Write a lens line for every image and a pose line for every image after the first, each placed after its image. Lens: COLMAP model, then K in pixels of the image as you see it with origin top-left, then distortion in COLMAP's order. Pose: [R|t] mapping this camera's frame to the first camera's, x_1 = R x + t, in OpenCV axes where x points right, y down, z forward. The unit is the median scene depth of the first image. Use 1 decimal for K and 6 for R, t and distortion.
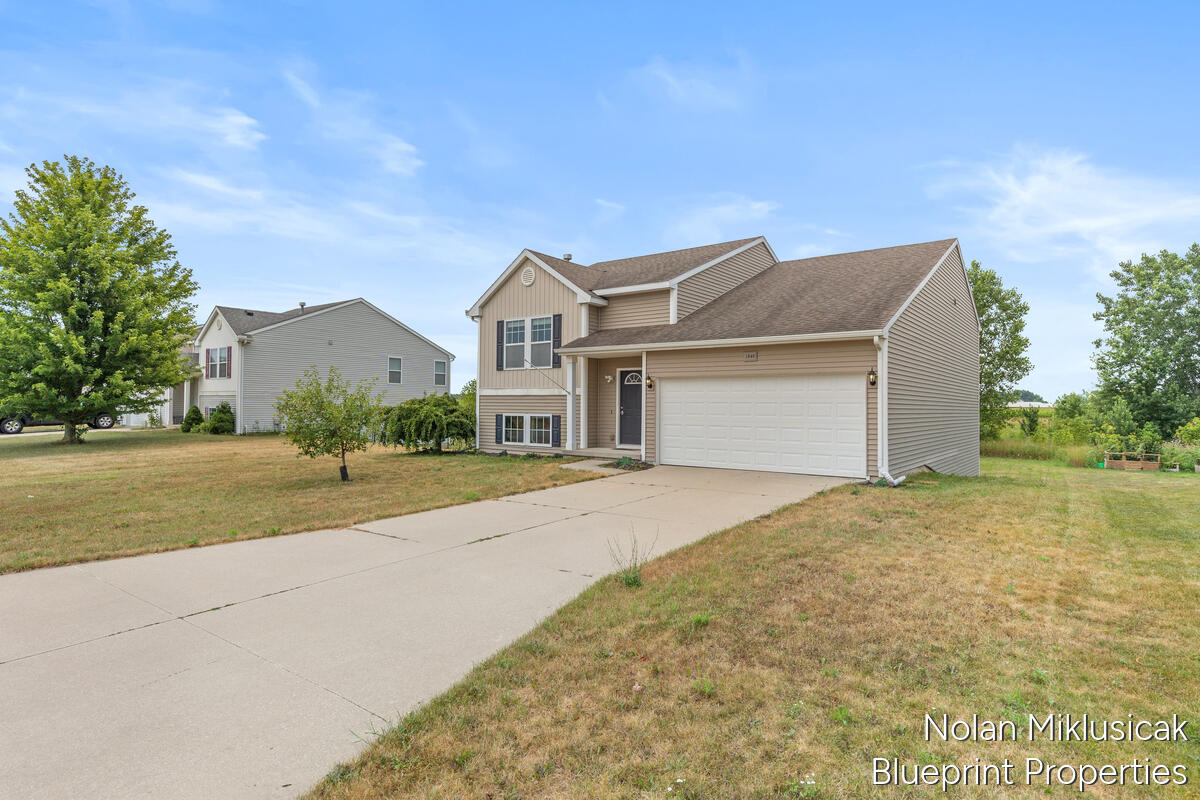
lens RADIAL K [[639.4, 0, 600.0], [0, 639.4, 400.0], [0, 0, 1]] dist [0.002773, 0.000535]
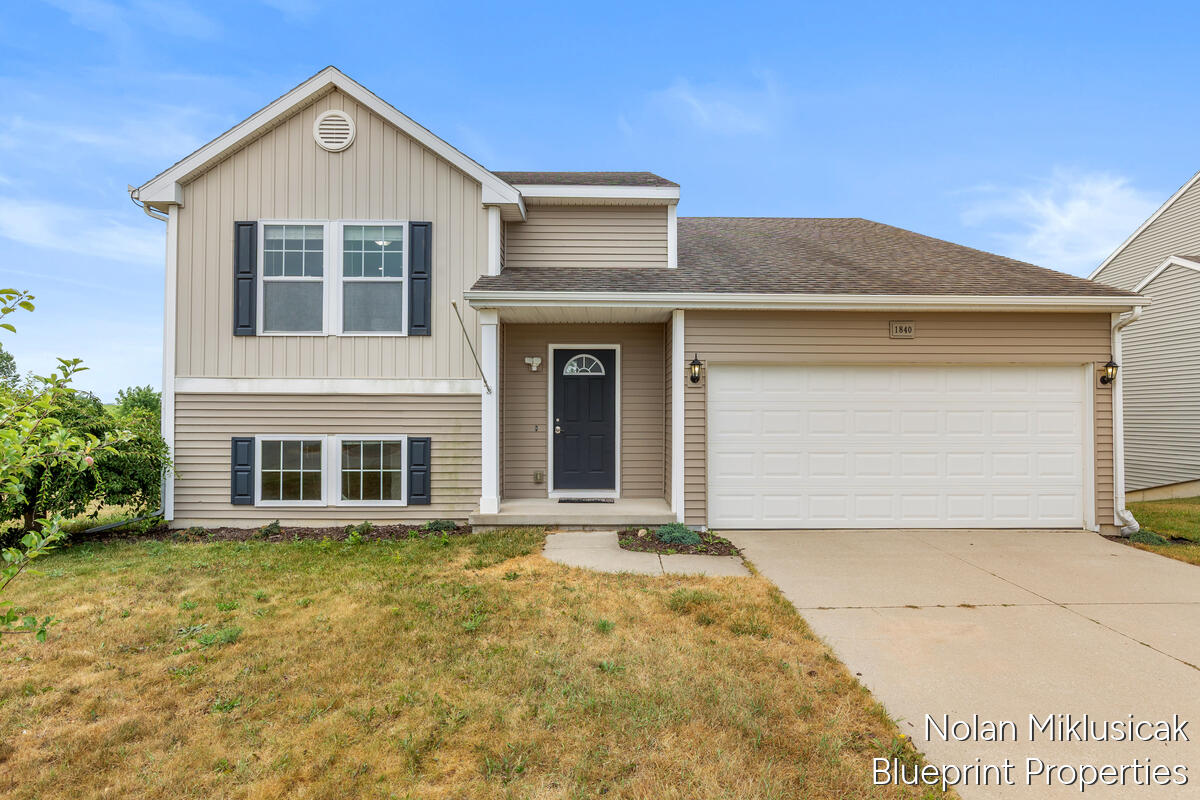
lens RADIAL K [[639.4, 0, 600.0], [0, 639.4, 400.0], [0, 0, 1]] dist [0.002773, 0.000535]
pose [[0.783704, 0.003589, 0.621124, -0.252478], [-0.002220, 0.999993, -0.002976, -0.002418], [-0.621130, 0.000954, 0.783707, 0.544291]]
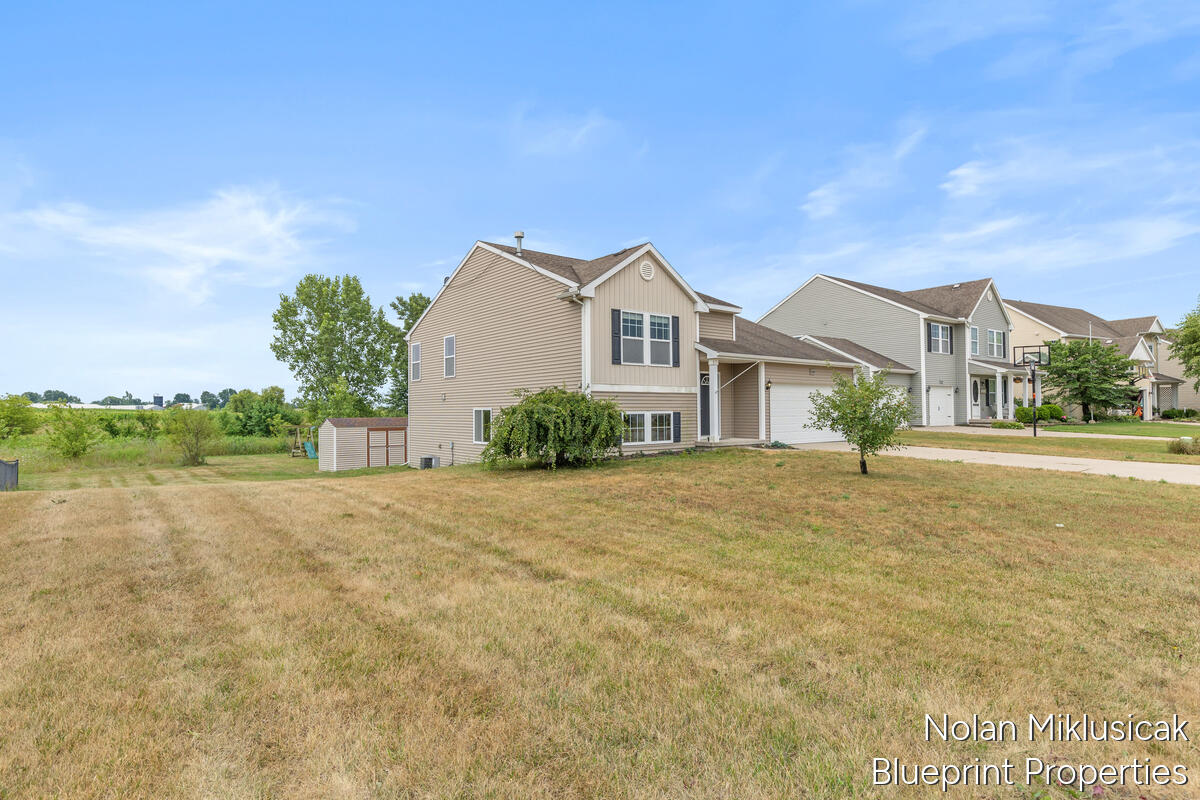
lens RADIAL K [[639.4, 0, 600.0], [0, 639.4, 400.0], [0, 0, 1]] dist [0.002773, 0.000535]
pose [[0.242785, 0.005634, 0.970064, -1.105902], [-0.002880, 0.999983, -0.005087, 0.009341], [-0.970076, -0.001559, 0.242797, 0.856340]]
